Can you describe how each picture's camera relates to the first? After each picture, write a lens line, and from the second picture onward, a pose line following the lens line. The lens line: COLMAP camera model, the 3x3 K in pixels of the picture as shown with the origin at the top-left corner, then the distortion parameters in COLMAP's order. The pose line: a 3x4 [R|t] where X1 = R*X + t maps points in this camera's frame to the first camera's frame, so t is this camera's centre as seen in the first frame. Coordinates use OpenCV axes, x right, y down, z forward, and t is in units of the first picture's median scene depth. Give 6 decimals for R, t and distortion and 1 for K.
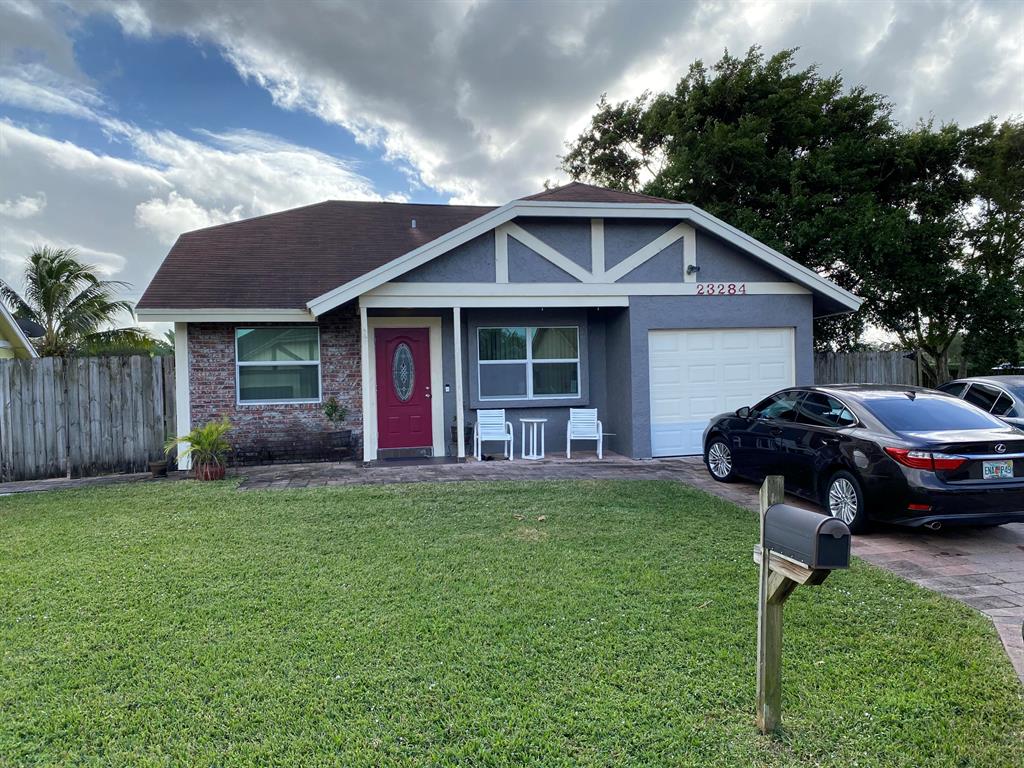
lens RADIAL K [[760.7, 0, 512.0], [0, 760.7, 384.0], [0, 0, 1]] dist [0.087669, -0.099925]
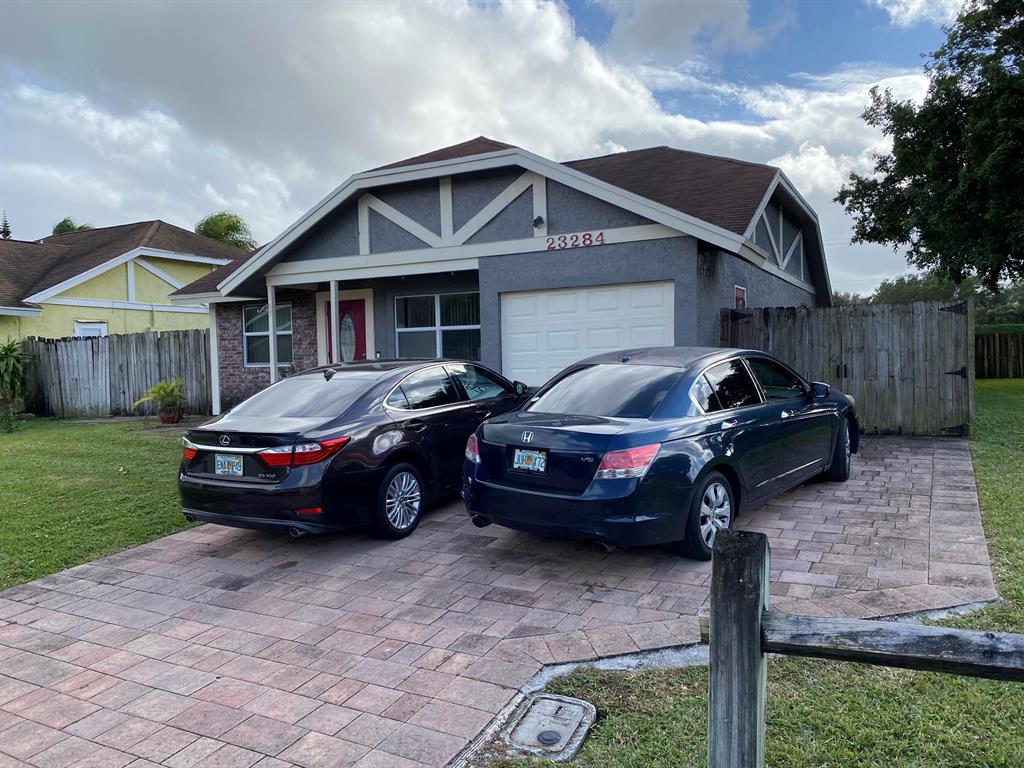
lens RADIAL K [[760.7, 0, 512.0], [0, 760.7, 384.0], [0, 0, 1]] dist [0.087669, -0.099925]
pose [[0.768508, 0.032086, -0.639035, 0.789952], [0.006480, 0.998300, 0.057918, -0.015130], [0.639807, -0.048651, 0.766994, 0.307526]]
